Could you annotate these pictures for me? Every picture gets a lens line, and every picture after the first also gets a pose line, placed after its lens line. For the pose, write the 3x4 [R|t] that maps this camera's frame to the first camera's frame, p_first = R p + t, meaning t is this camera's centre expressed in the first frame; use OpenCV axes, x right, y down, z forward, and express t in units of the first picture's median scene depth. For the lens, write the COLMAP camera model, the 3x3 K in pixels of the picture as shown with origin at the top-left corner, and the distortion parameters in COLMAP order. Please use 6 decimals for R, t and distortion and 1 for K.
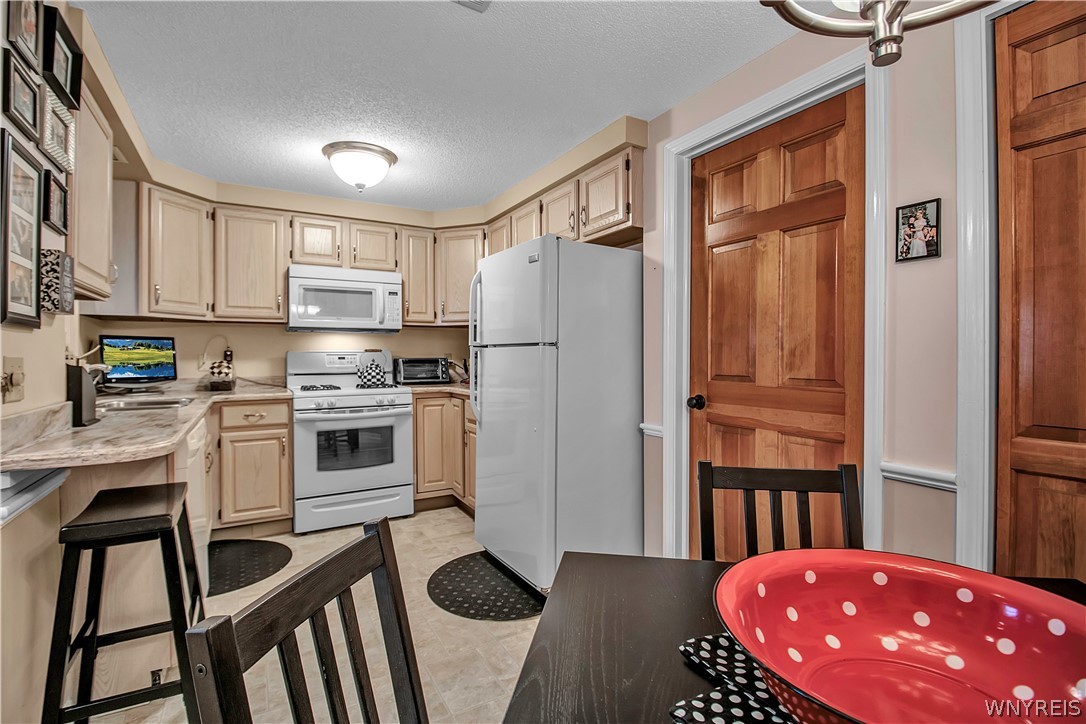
lens RADIAL K [[501.5, 0, 541.8], [0, 501.5, 356.6], [0, 0, 1]] dist [0.000465, -0.010697]
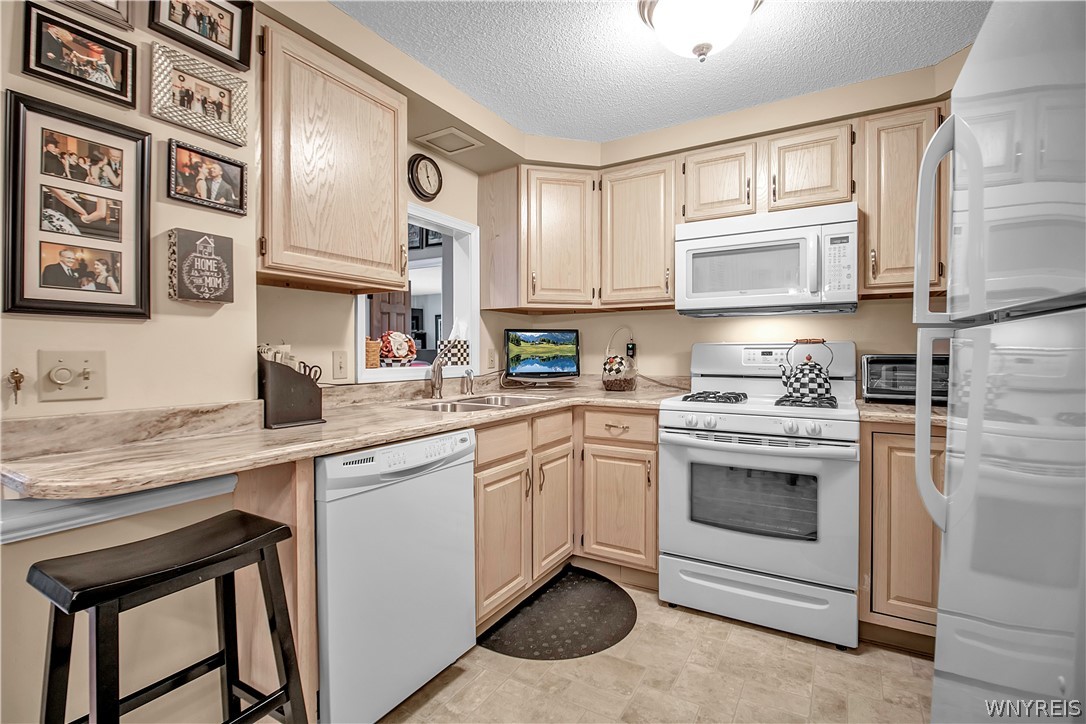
lens RADIAL K [[501.5, 0, 541.8], [0, 501.5, 356.6], [0, 0, 1]] dist [0.000465, -0.010697]
pose [[0.477552, 0.013069, -0.878506, 0.046907], [-0.002622, 0.999906, 0.013449, -0.001070], [0.878599, -0.004120, 0.477542, 0.491391]]
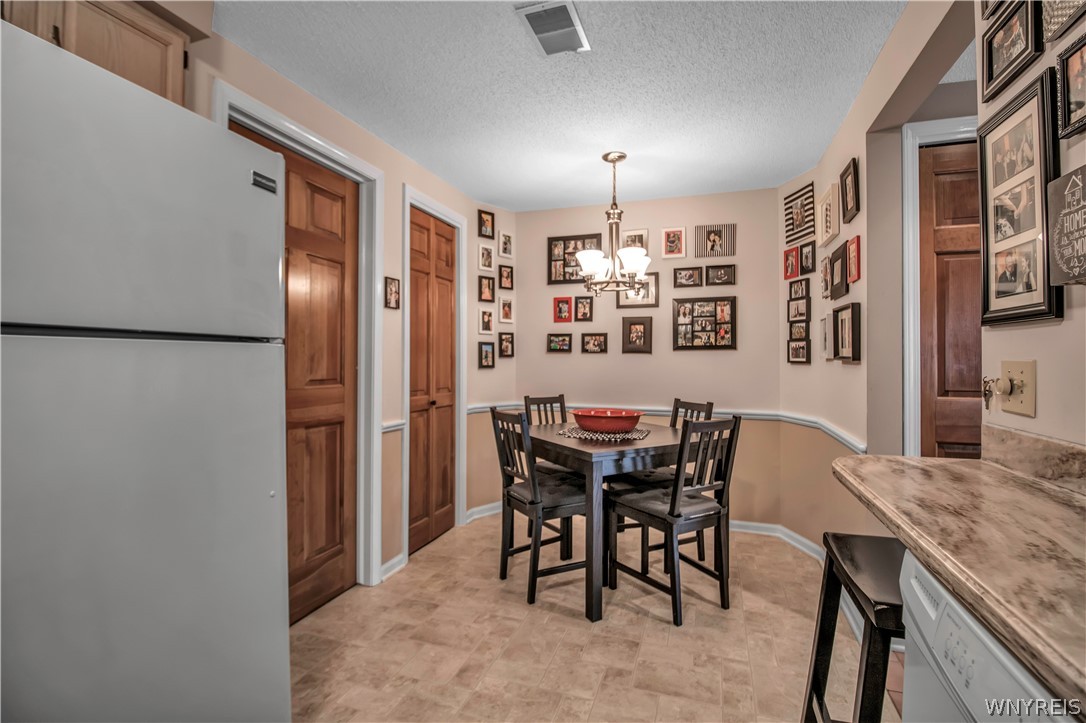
lens RADIAL K [[511.6, 0, 543.0], [0, 511.6, 361.5], [0, 0, 1]] dist [-0.021690, -0.000393]
pose [[-0.655193, 0.000604, 0.755462, -0.461658], [0.005617, 0.999976, 0.004072, -0.002019], [-0.755441, 0.006911, -0.655180, 0.815120]]
